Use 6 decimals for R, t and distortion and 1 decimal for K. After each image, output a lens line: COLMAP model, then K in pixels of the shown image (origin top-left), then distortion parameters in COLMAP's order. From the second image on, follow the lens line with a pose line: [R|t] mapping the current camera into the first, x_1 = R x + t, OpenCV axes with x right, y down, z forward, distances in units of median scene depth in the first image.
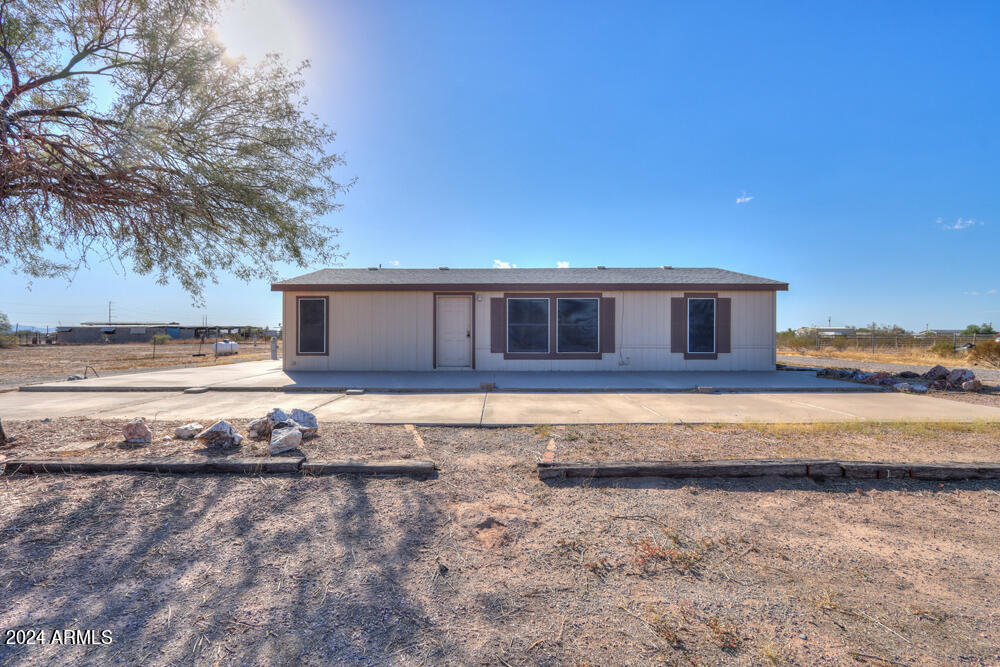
lens RADIAL K [[474.3, 0, 499.3], [0, 474.3, 336.1], [0, 0, 1]] dist [-0.017299, -0.000032]
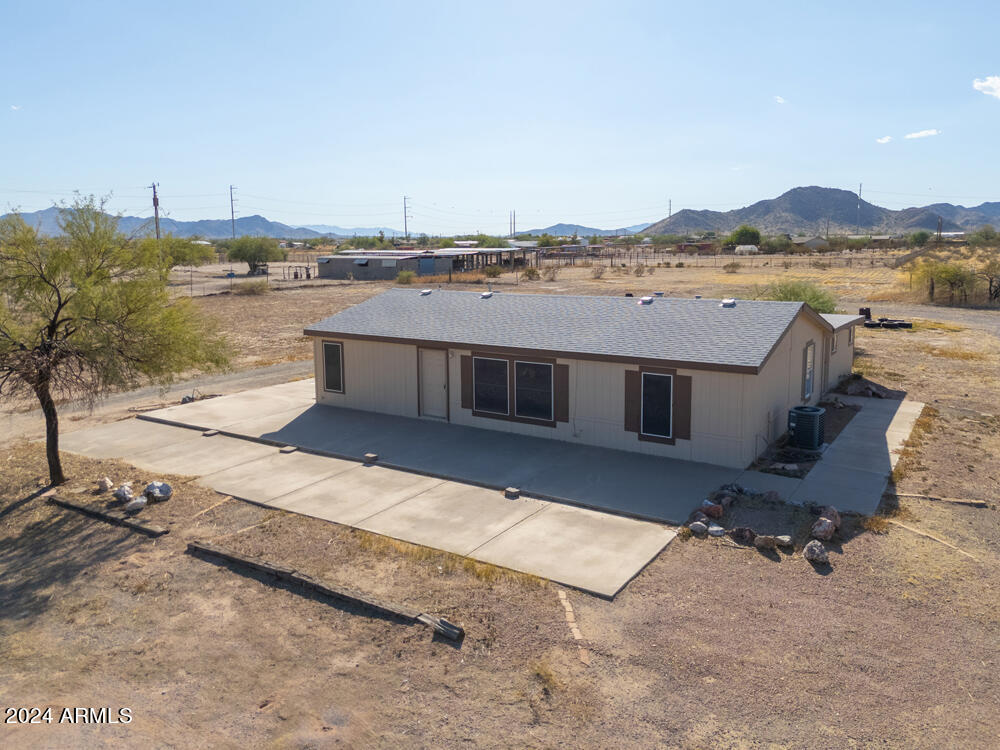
lens RADIAL K [[758.4, 0, 503.6], [0, 758.4, 367.2], [0, 0, 1]] dist [0.071247, -0.007512]
pose [[0.842570, 0.083308, -0.532105, 0.924374], [0.005533, 0.986574, 0.163222, -0.318824], [0.538559, -0.140470, 0.830796, -0.298446]]
